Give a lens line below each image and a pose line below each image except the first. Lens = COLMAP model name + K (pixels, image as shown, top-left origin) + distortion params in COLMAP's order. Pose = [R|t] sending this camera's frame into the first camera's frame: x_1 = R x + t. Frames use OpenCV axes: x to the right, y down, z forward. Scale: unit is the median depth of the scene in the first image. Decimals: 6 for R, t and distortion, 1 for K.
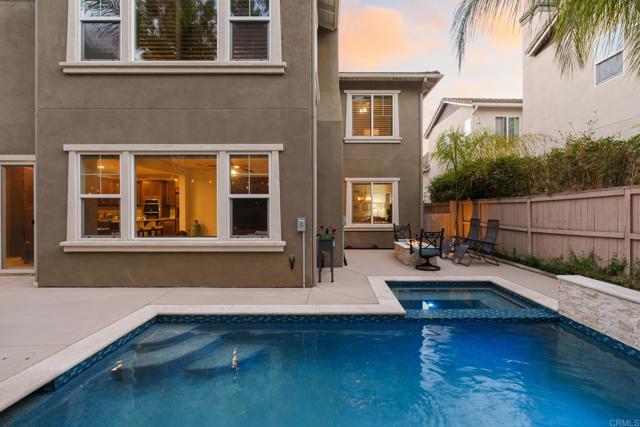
lens RADIAL K [[290.6, 0, 332.3], [0, 290.6, 213.4], [0, 0, 1]] dist [-0.005313, -0.000235]
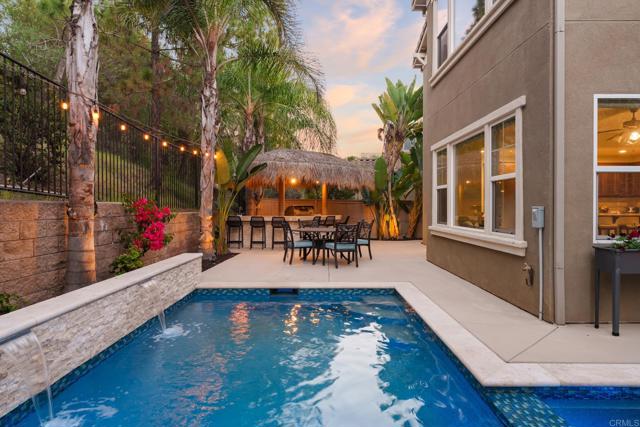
lens RADIAL K [[403.9, 0, 320.0], [0, 403.9, 213.5], [0, 0, 1]] dist [-0.002363, -0.001760]
pose [[-0.011823, 0.015298, -0.999813, 0.756645], [-0.008661, 0.999844, 0.015401, 0.021878], [0.999893, 0.008841, -0.011689, 0.541957]]
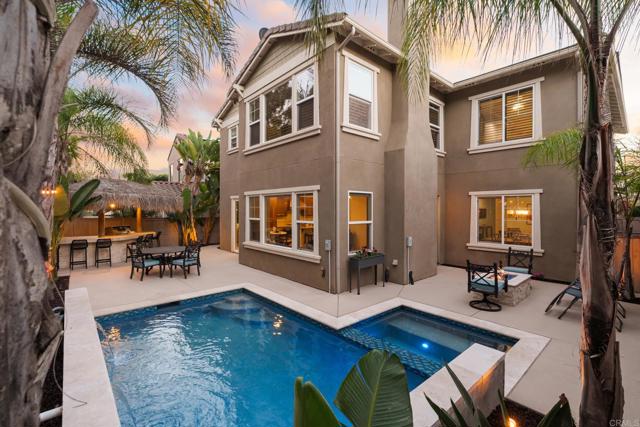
lens RADIAL K [[290.6, 0, 332.3], [0, 290.6, 213.4], [0, 0, 1]] dist [-0.005313, -0.000235]
pose [[0.675935, 0.015201, -0.736804, 0.875155], [-0.012336, 0.999881, 0.009311, -0.117957], [0.736858, 0.002795, 0.676042, 0.118092]]
